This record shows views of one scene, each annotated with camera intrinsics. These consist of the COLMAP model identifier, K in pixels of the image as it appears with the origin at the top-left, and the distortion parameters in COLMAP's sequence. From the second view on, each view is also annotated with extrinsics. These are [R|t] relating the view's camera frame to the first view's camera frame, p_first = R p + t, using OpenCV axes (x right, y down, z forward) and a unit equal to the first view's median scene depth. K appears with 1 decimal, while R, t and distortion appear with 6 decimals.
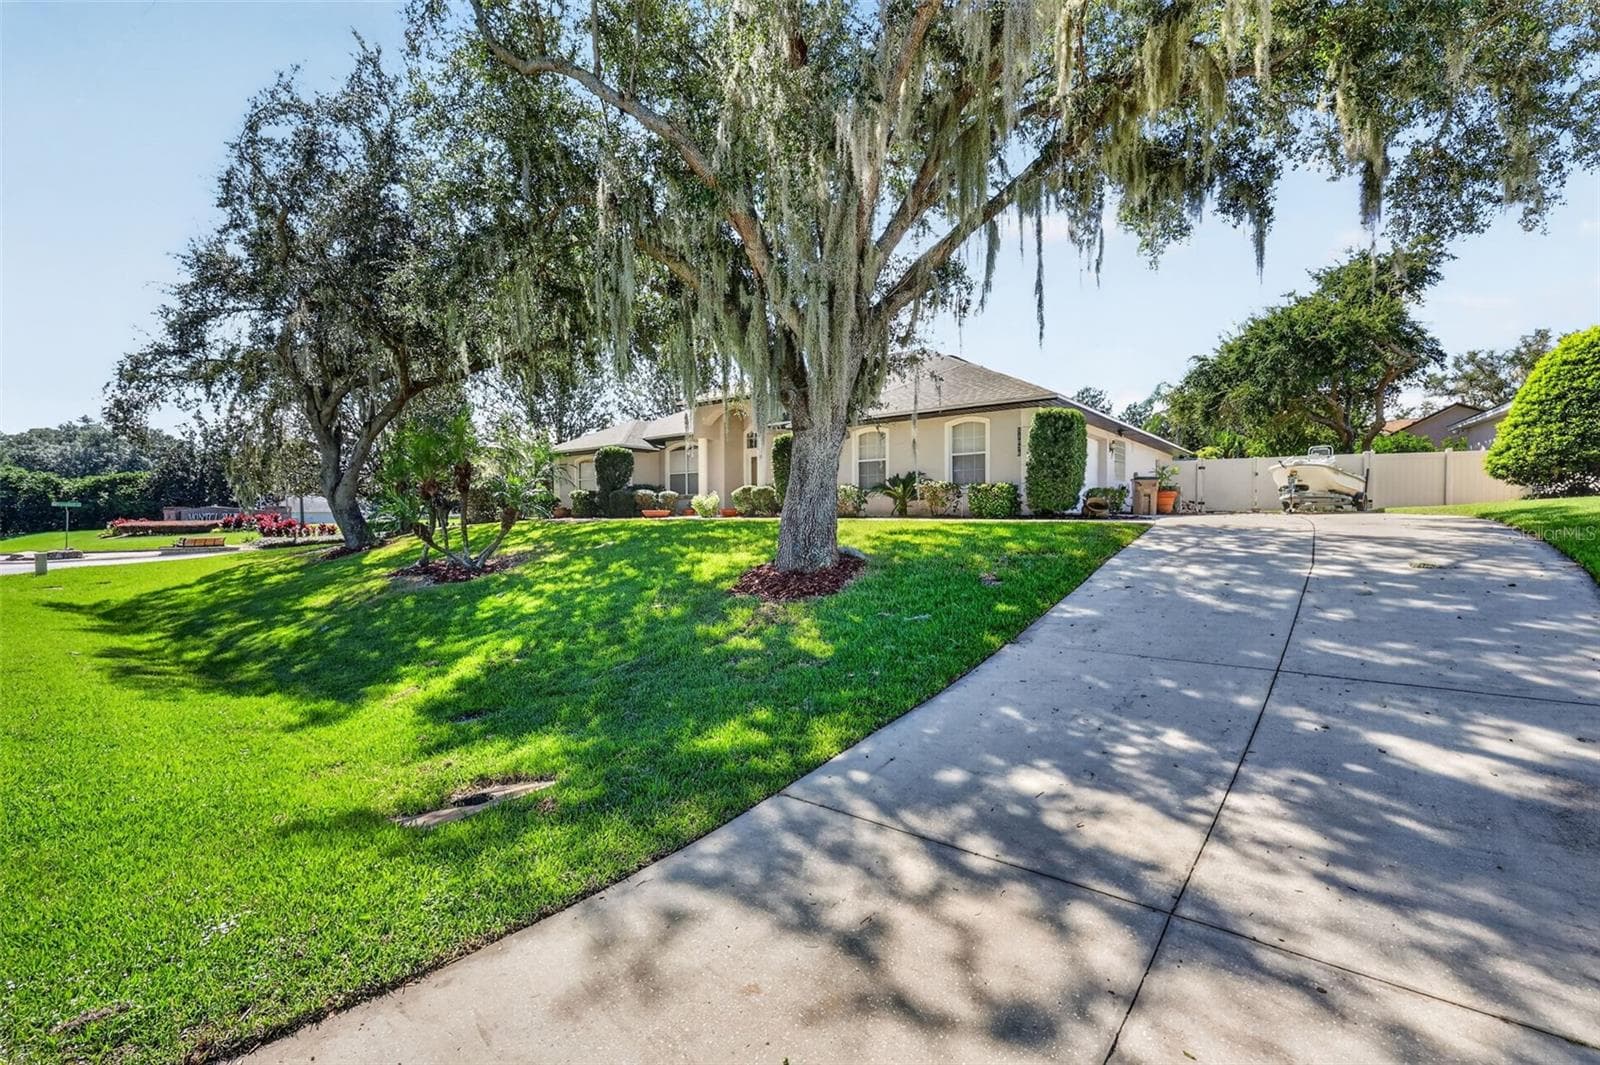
lens RADIAL K [[706.6, 0, 790.0], [0, 706.6, 531.7], [0, 0, 1]] dist [0.004146, 0.000652]
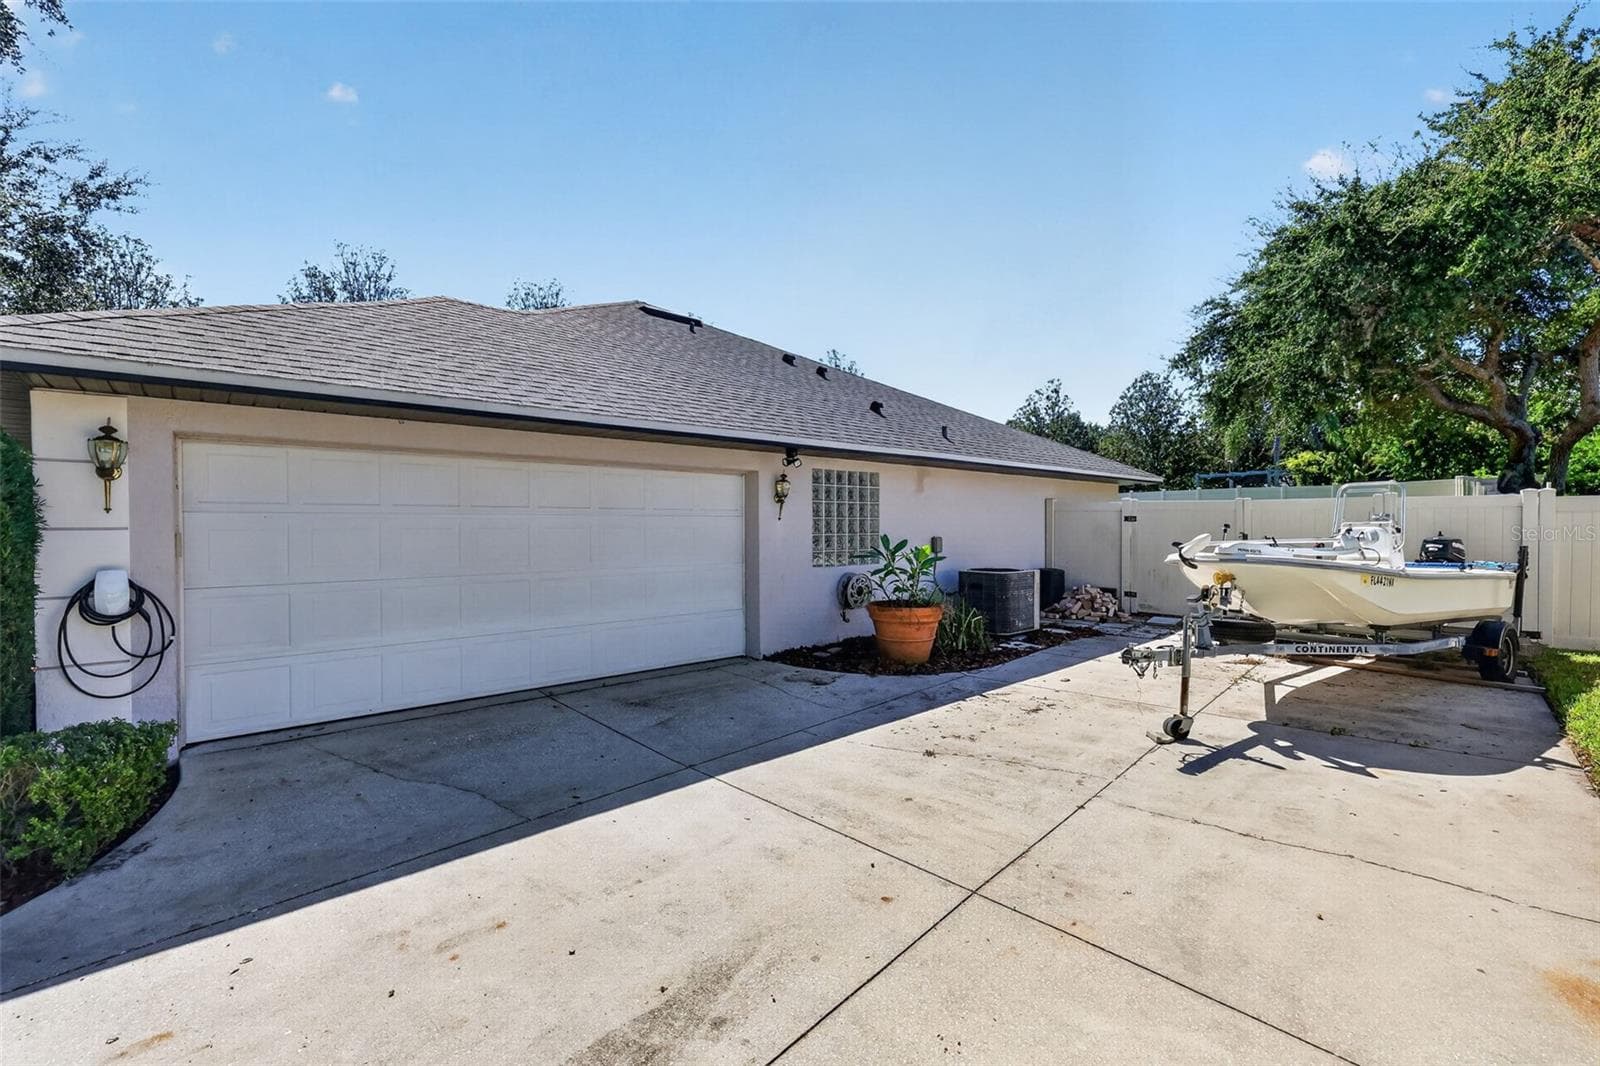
lens RADIAL K [[706.6, 0, 790.0], [0, 706.6, 532.2], [0, 0, 1]] dist [0.004146, 0.000652]
pose [[0.986298, 0.001183, -0.164968, 0.422301], [-0.001732, 0.999993, -0.003186, -0.076259], [0.164964, 0.003428, 0.986294, 0.486516]]
